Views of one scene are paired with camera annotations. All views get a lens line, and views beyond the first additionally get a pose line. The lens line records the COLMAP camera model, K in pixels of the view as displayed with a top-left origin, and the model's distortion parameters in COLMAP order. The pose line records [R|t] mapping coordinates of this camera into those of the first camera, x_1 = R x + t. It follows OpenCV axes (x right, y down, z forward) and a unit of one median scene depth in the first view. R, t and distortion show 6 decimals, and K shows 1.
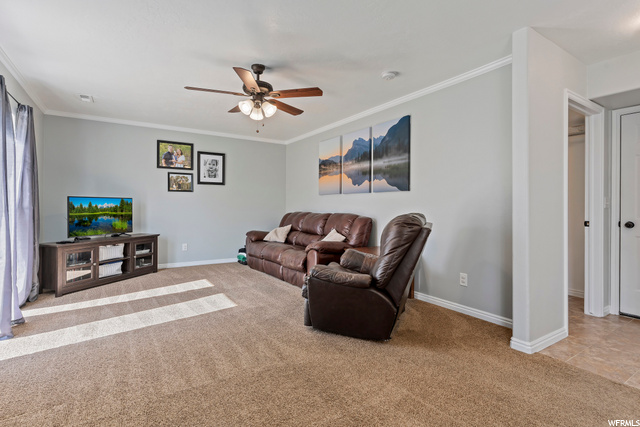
lens RADIAL K [[305.7, 0, 317.1], [0, 305.7, 207.5], [0, 0, 1]] dist [-0.000060, 0.000256]
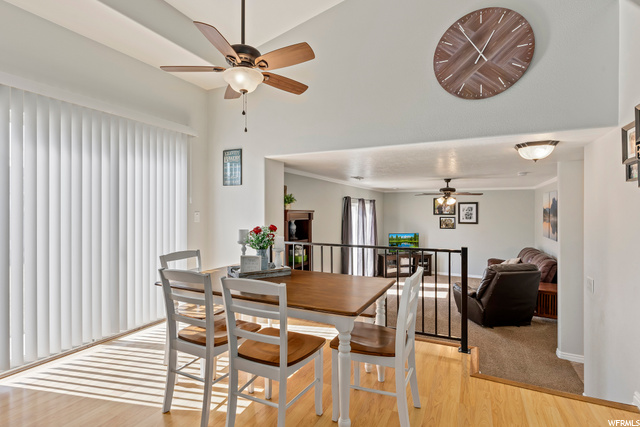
lens RADIAL K [[318.0, 0, 319.4], [0, 318.0, 210.4], [0, 0, 1]] dist [0.000909, 0.000357]
pose [[0.512039, -0.006061, -0.858941, 0.783043], [-0.003609, 0.999951, -0.009207, -0.157830], [0.858955, 0.007814, 0.511992, -0.526040]]
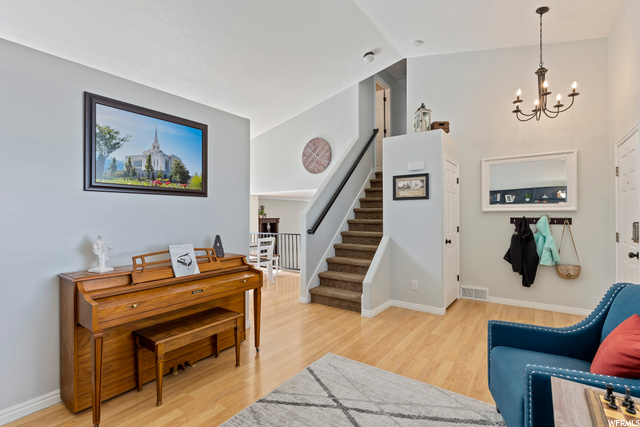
lens RADIAL K [[304.9, 0, 319.2], [0, 304.9, 215.1], [0, 0, 1]] dist [0.001726, 0.000366]
pose [[0.358873, -0.011301, -0.933318, 1.792375], [-0.000560, 0.999924, -0.012323, -0.161843], [0.933386, 0.004945, 0.358839, -0.458878]]
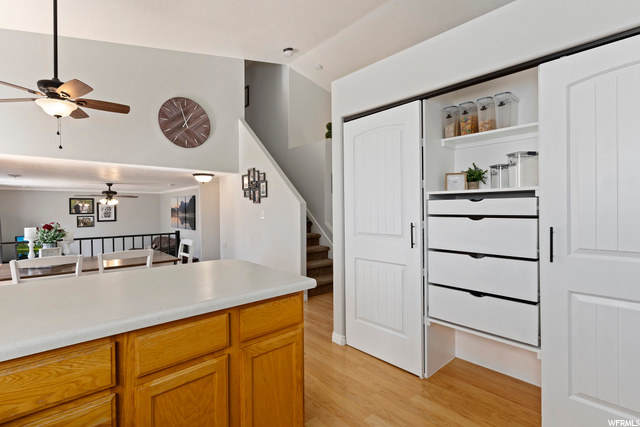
lens RADIAL K [[299.7, 0, 320.0], [0, 299.7, 213.5], [0, 0, 1]] dist [-0.002097, -0.000280]
pose [[0.986927, -0.014730, 0.160494, 0.706889], [0.013234, 0.999858, 0.010390, -0.155065], [-0.160624, -0.008130, 0.986982, -1.053749]]
